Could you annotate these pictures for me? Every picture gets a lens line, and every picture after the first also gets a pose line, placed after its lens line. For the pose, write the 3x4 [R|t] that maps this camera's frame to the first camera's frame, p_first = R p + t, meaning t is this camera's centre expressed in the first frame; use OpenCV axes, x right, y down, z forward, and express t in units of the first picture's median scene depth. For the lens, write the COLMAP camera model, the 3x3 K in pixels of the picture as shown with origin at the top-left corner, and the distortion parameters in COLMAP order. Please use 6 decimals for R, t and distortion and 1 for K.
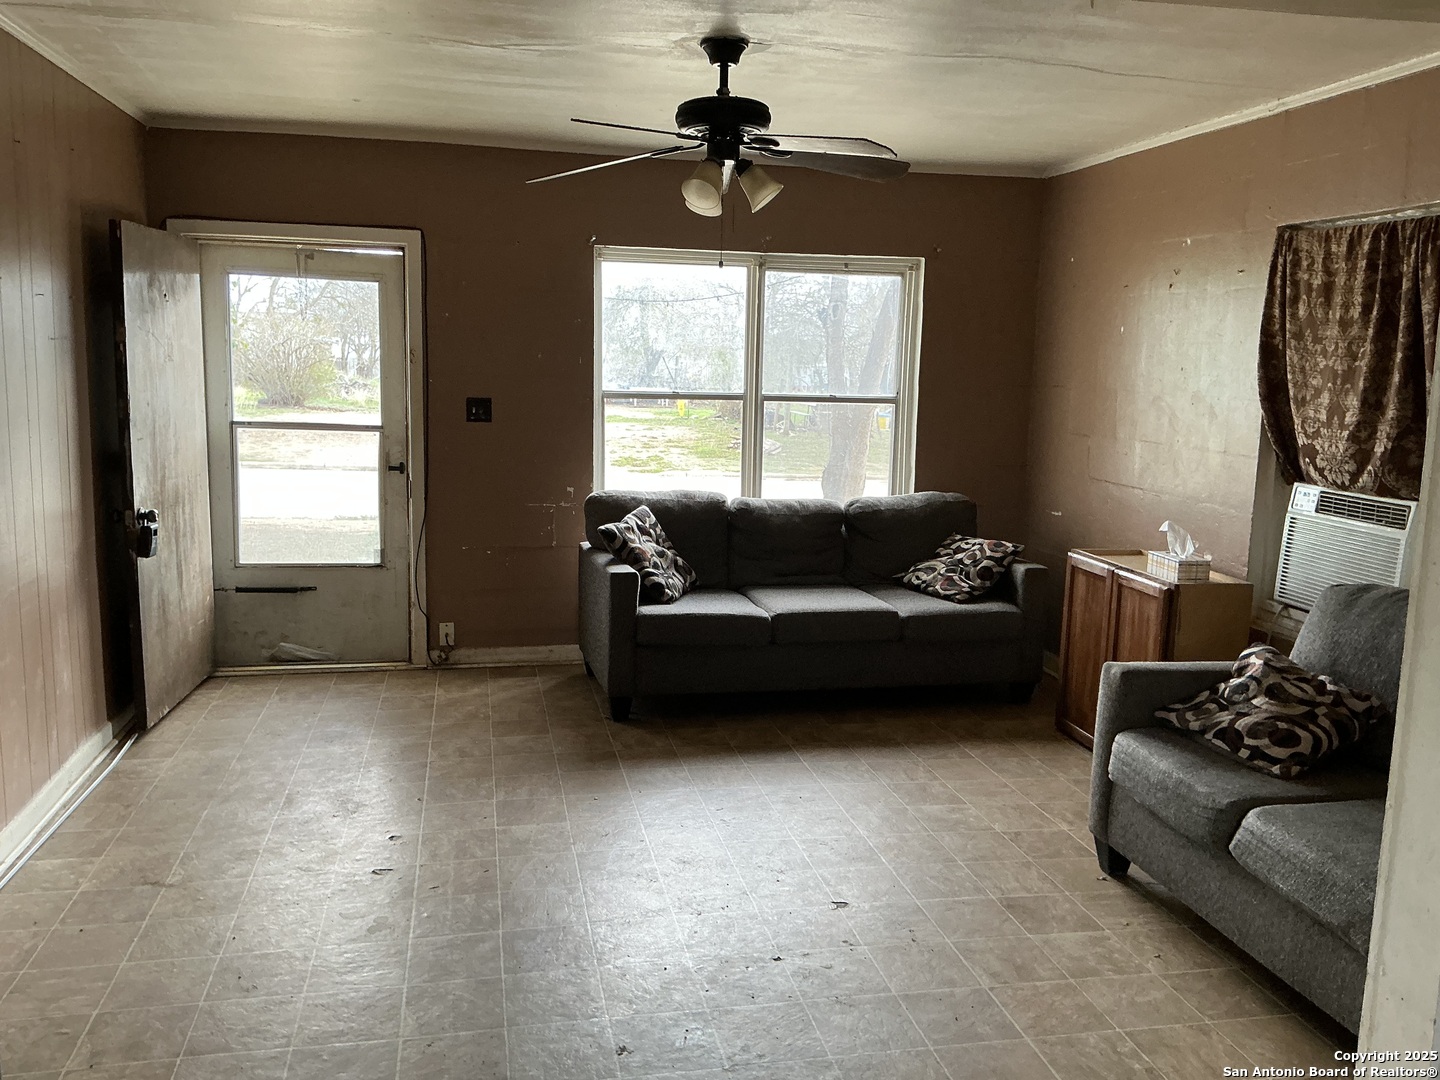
lens RADIAL K [[1207.2, 0, 720.0], [0, 1207.2, 540.0], [0, 0, 1]] dist [0.167207, -0.350219]
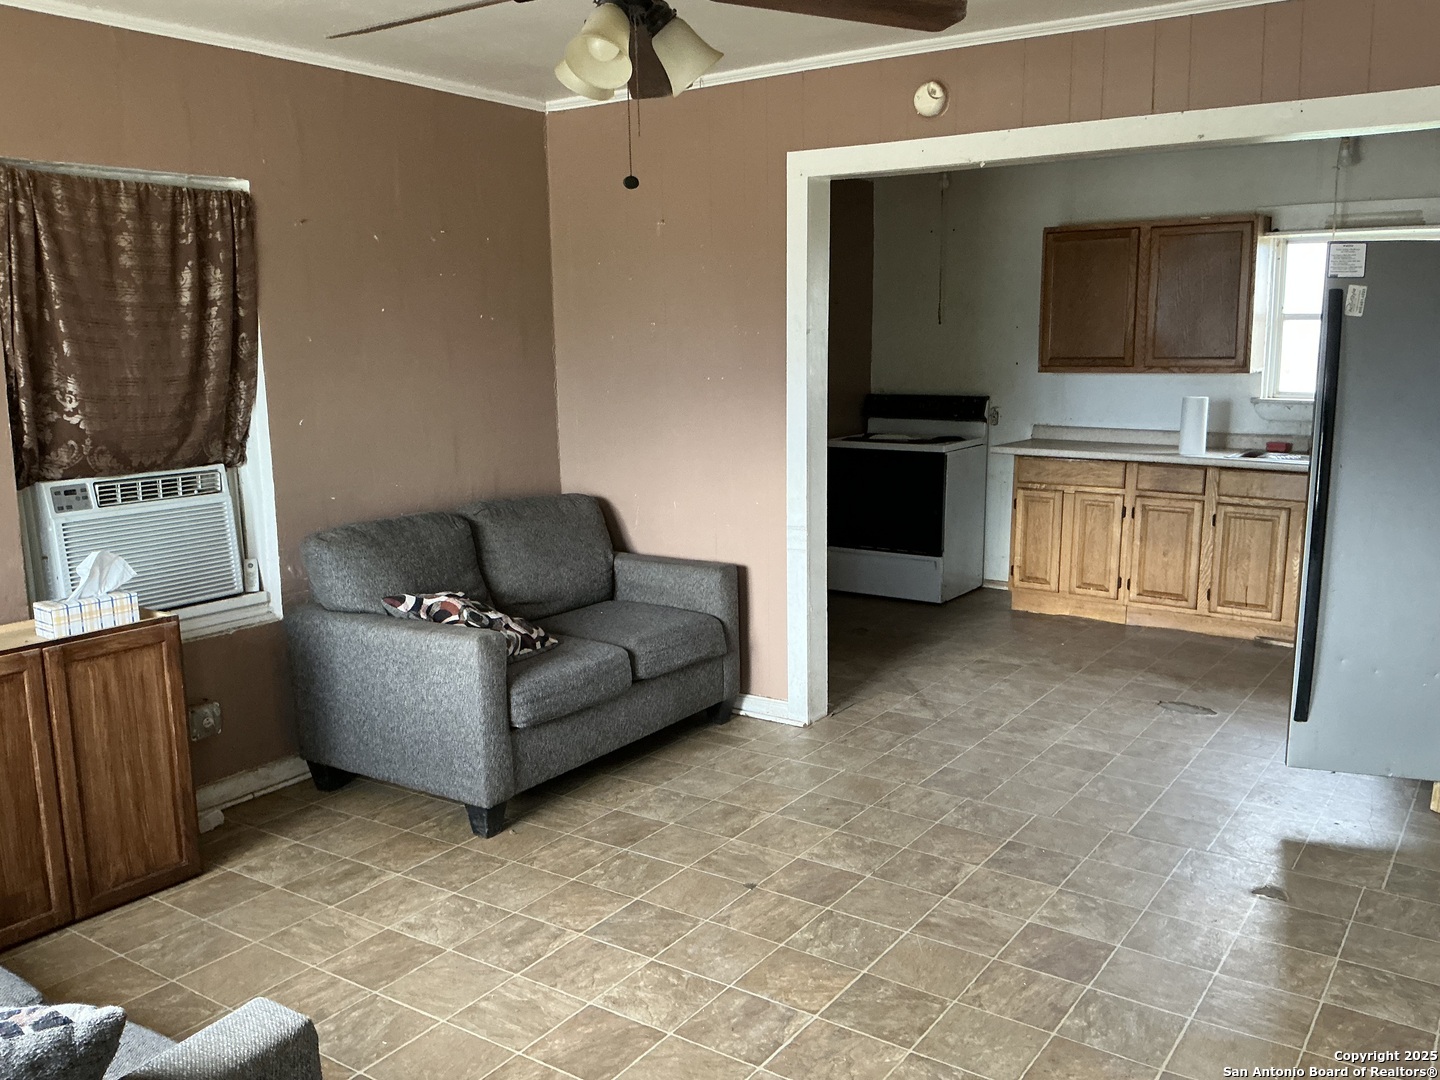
lens RADIAL K [[1207.2, 0, 720.0], [0, 1207.2, 540.0], [0, 0, 1]] dist [0.167207, -0.350219]
pose [[-0.694144, -0.145985, 0.704878, -0.448900], [0.098695, 0.950671, 0.294082, -0.220078], [-0.713038, 0.273703, -0.645494, 1.303241]]
